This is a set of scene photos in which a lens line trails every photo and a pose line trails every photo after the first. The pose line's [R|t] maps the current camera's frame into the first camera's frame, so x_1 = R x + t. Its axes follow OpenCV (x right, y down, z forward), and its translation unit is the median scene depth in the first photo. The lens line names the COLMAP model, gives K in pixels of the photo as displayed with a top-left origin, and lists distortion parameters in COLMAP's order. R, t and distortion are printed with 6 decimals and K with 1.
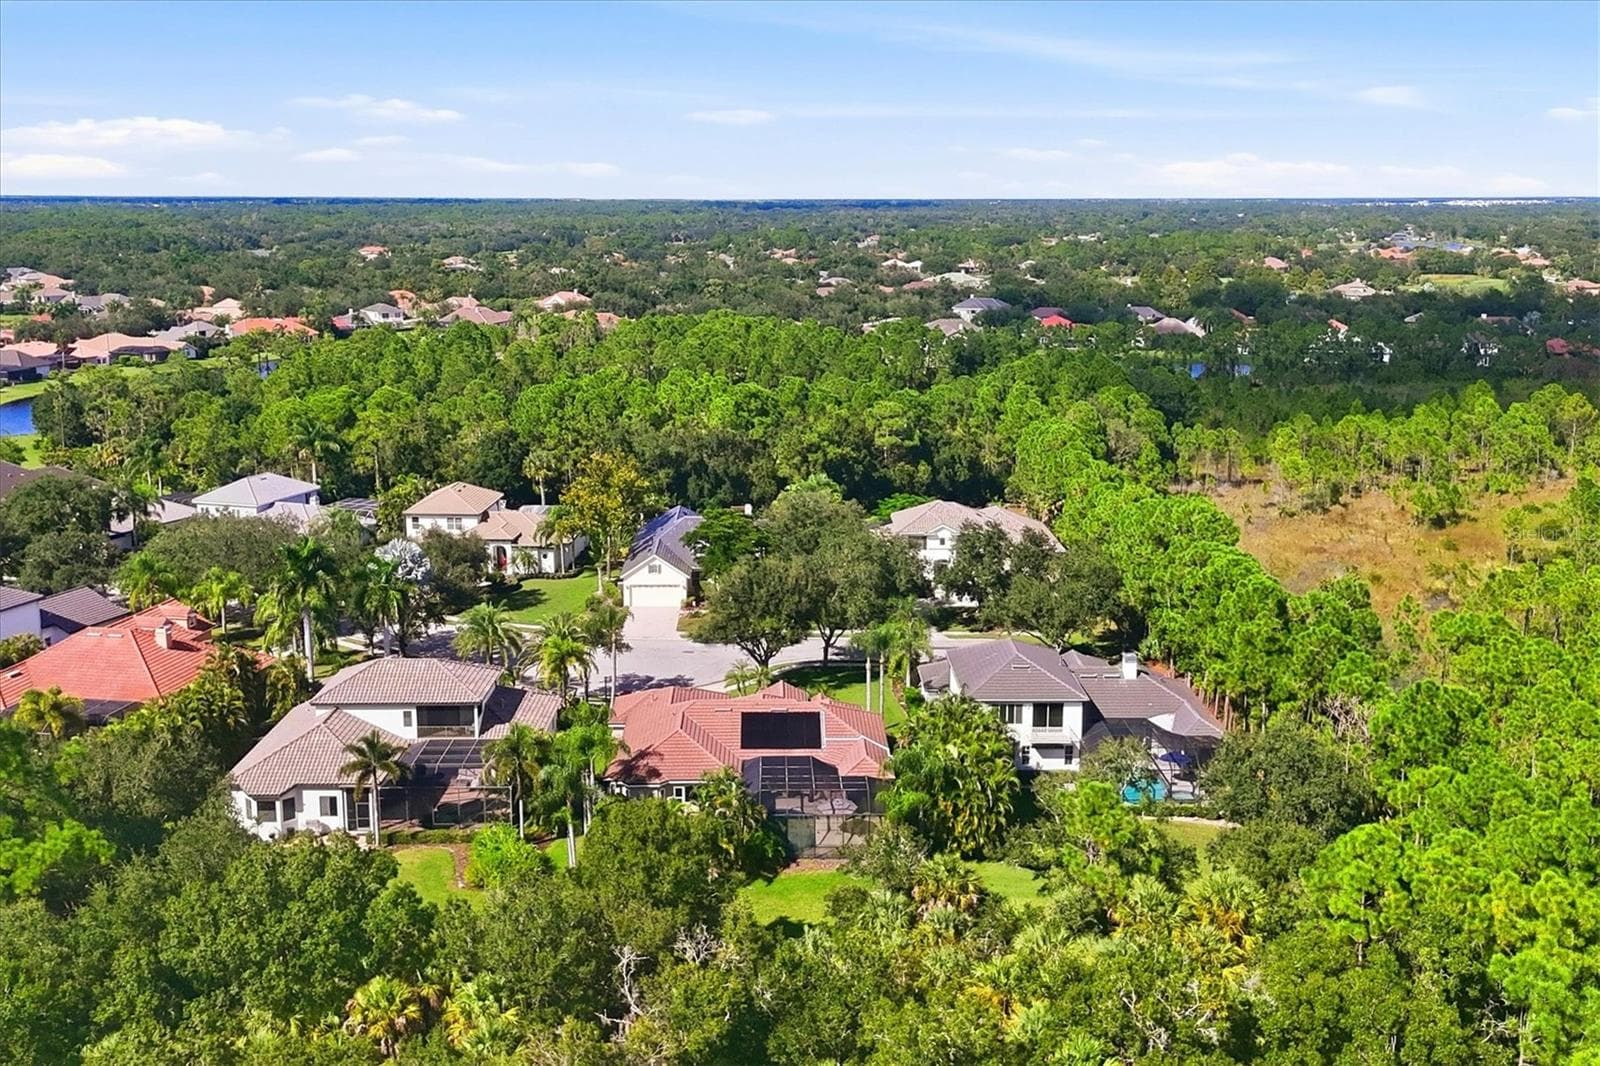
lens RADIAL K [[1339.0, 0, 800.0], [0, 1339.0, 533.0], [0, 0, 1]] dist [-0.008864, -0.019003]
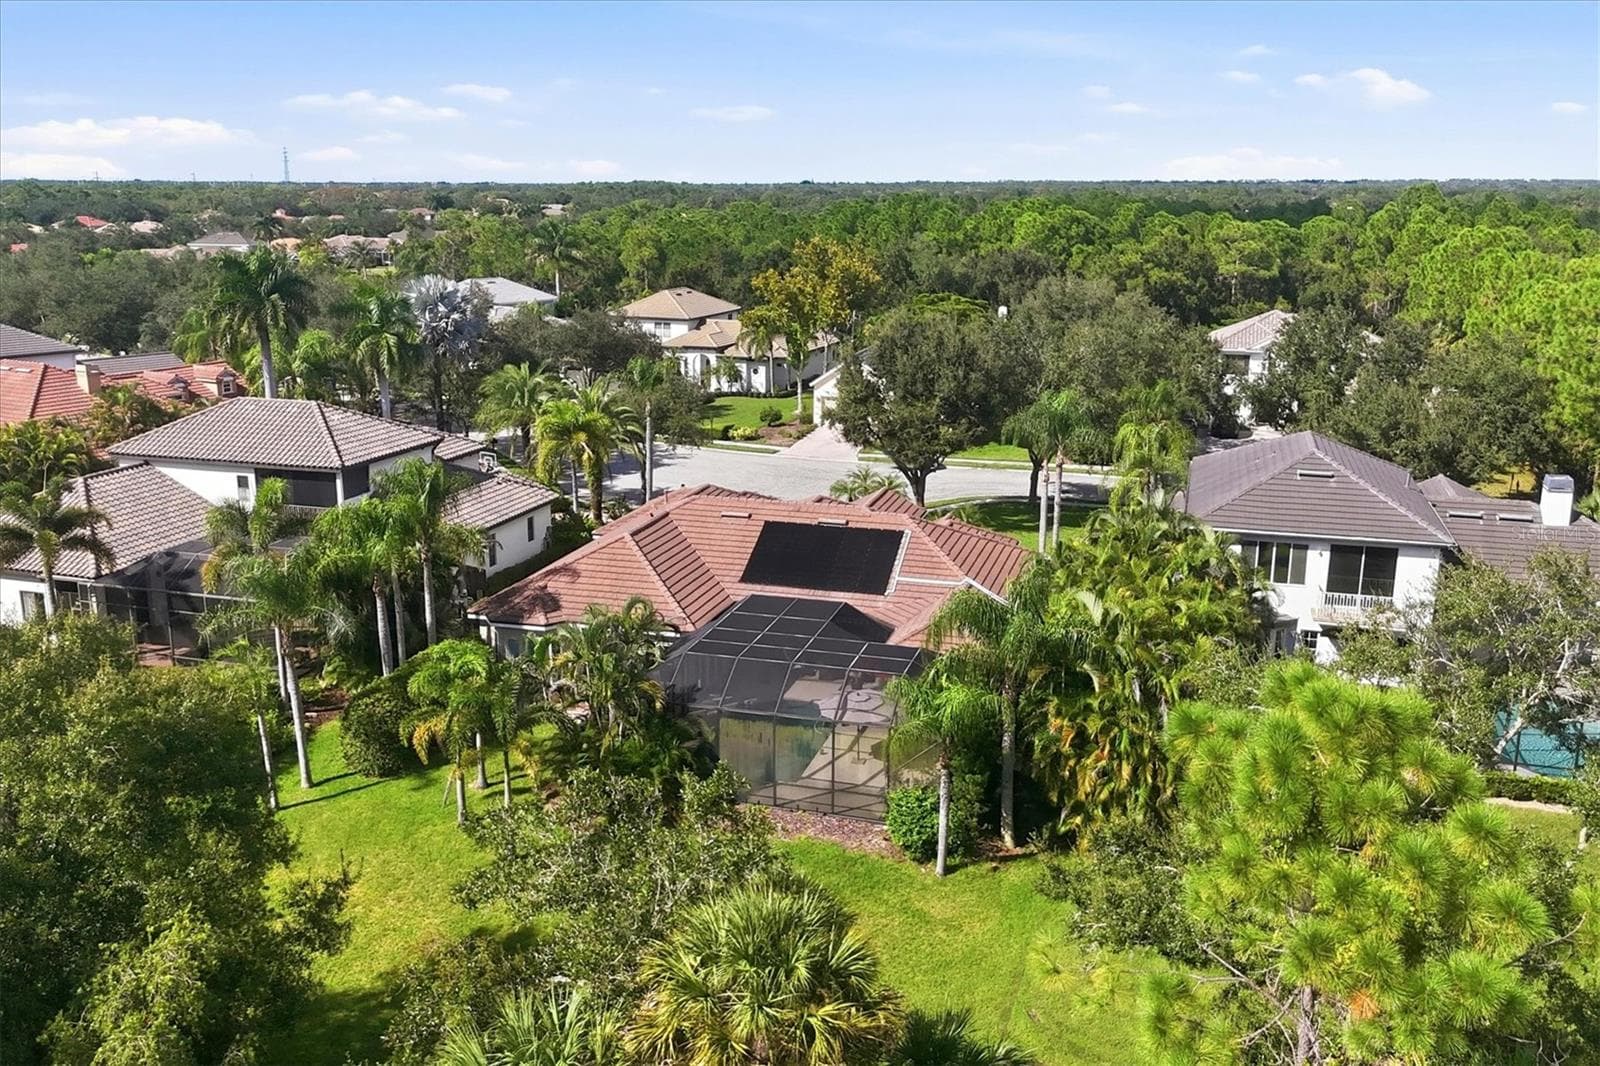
lens RADIAL K [[1339.0, 0, 800.0], [0, 1339.0, 533.0], [0, 0, 1]] dist [-0.008864, -0.019003]
pose [[0.960172, 0.078824, -0.268060, 0.119726], [-0.058323, 0.994790, 0.083612, 0.094340], [0.273254, -0.064648, 0.959767, 0.486502]]
